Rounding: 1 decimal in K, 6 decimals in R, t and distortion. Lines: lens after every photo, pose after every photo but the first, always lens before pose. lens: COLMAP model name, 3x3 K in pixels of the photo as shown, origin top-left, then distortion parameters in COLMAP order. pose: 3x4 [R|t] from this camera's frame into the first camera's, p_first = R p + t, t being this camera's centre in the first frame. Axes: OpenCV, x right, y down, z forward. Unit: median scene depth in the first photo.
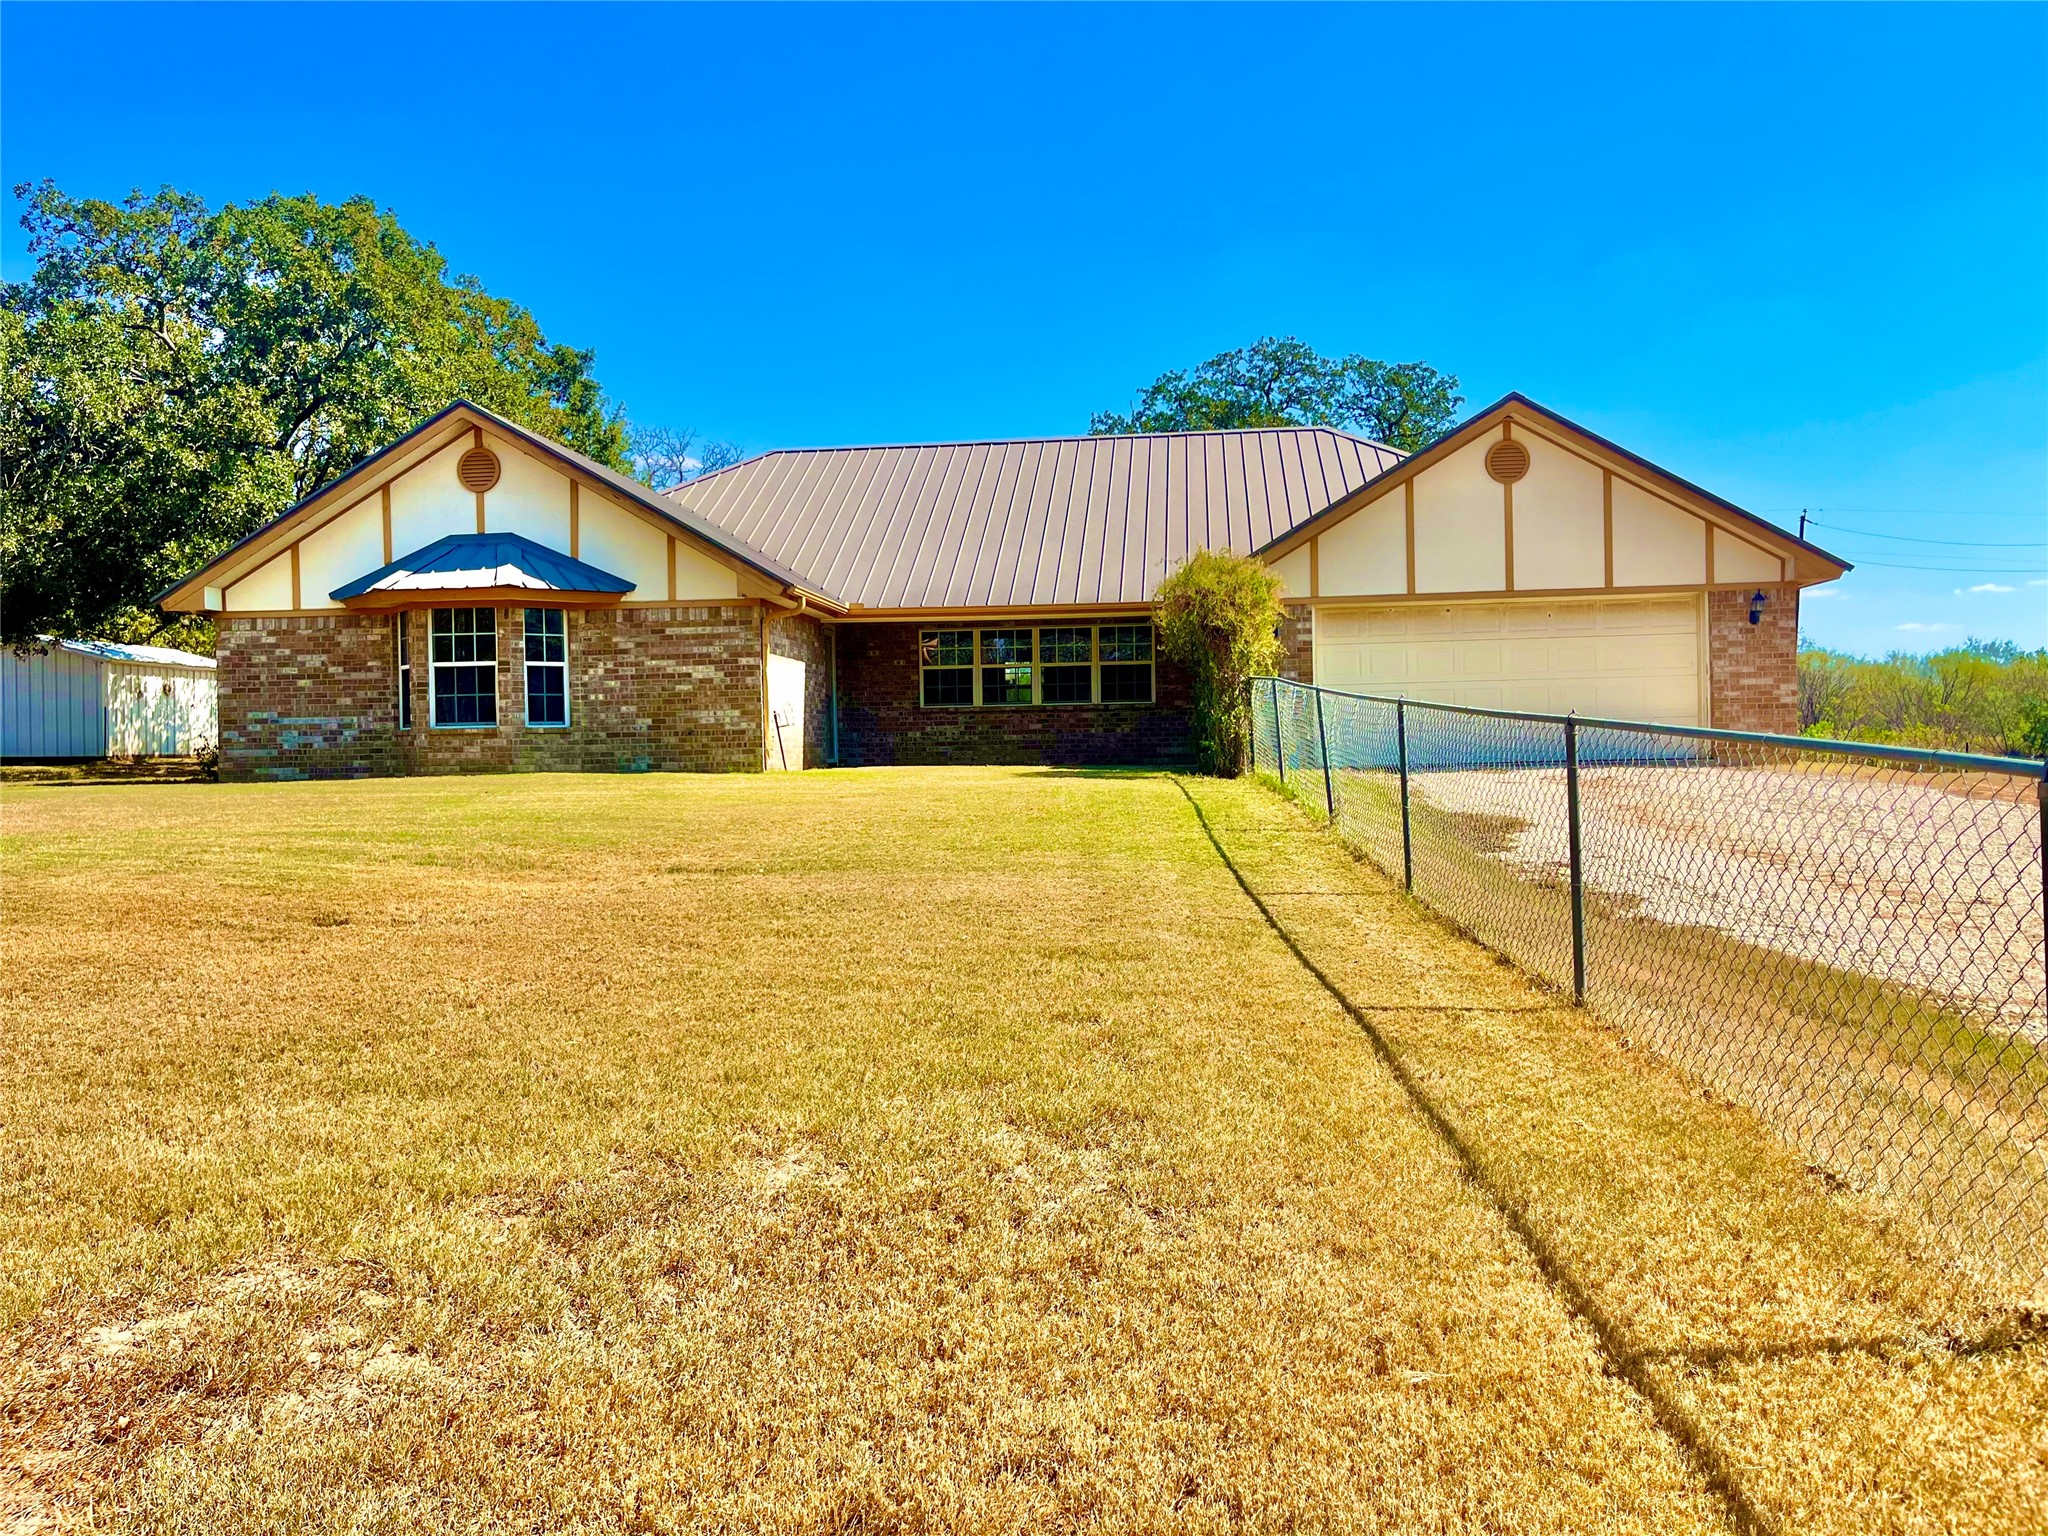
lens RADIAL K [[1547.7, 0, 1012.6], [0, 1547.7, 761.5], [0, 0, 1]] dist [0.045363, -0.084883]
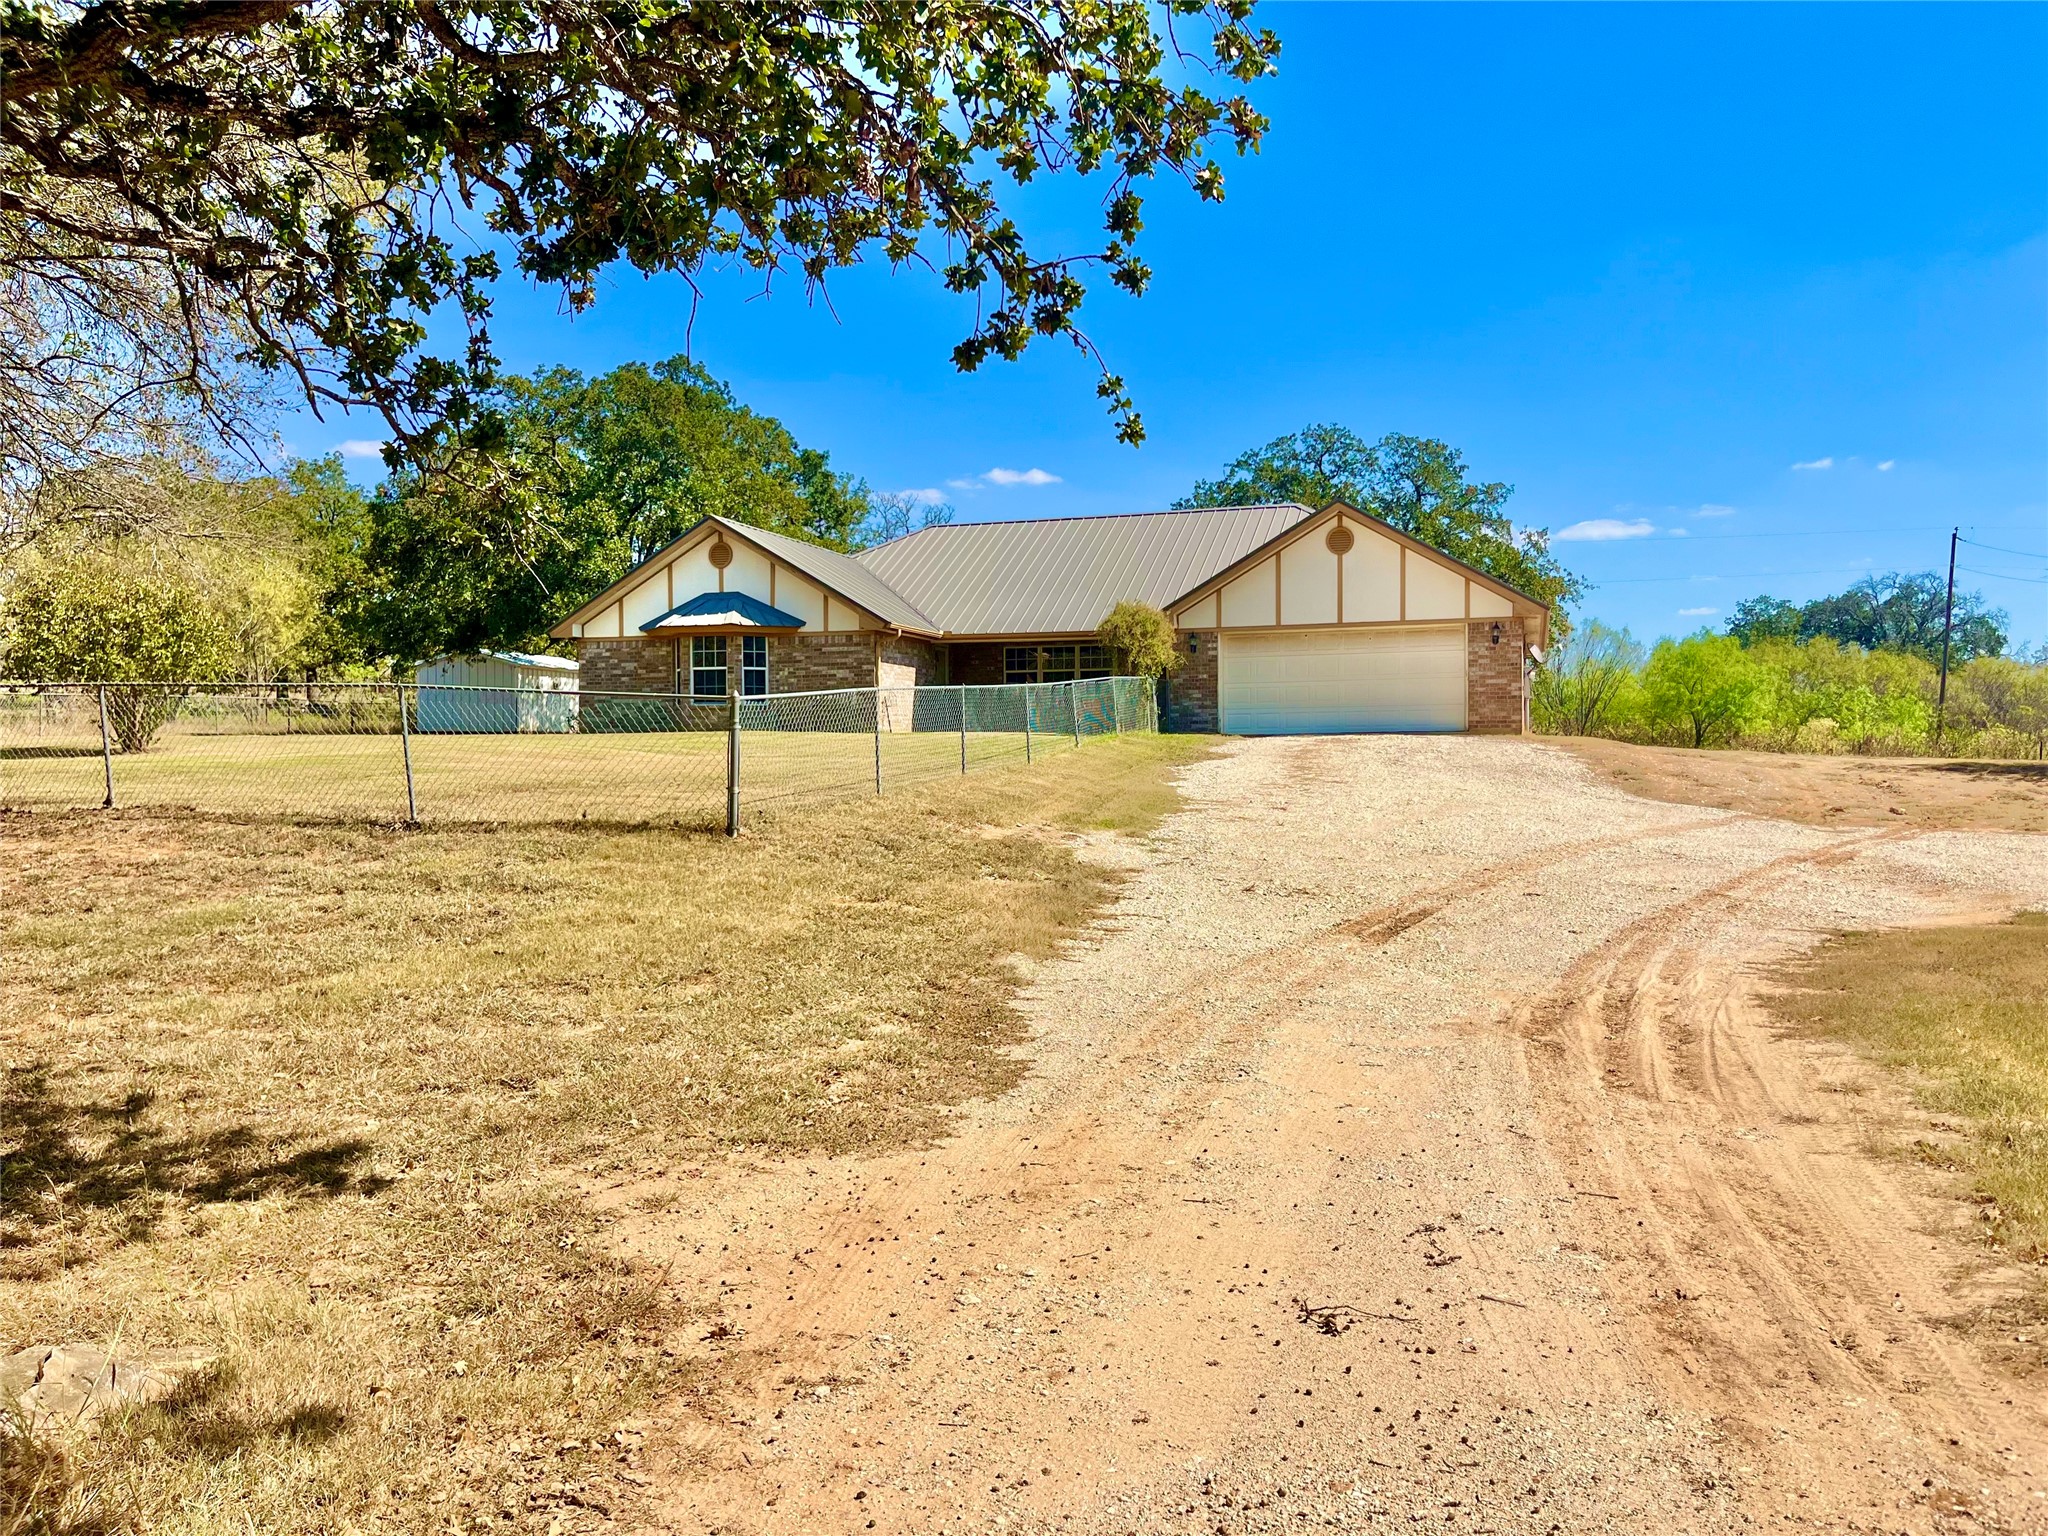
lens RADIAL K [[1547.7, 0, 1014.9], [0, 1547.7, 771.2], [0, 0, 1]] dist [0.045363, -0.084883]
pose [[0.977227, 0.016448, -0.211557, 0.421208], [-0.016075, 0.999865, 0.003484, 0.049188], [0.211586, -0.000004, 0.977359, -0.748236]]
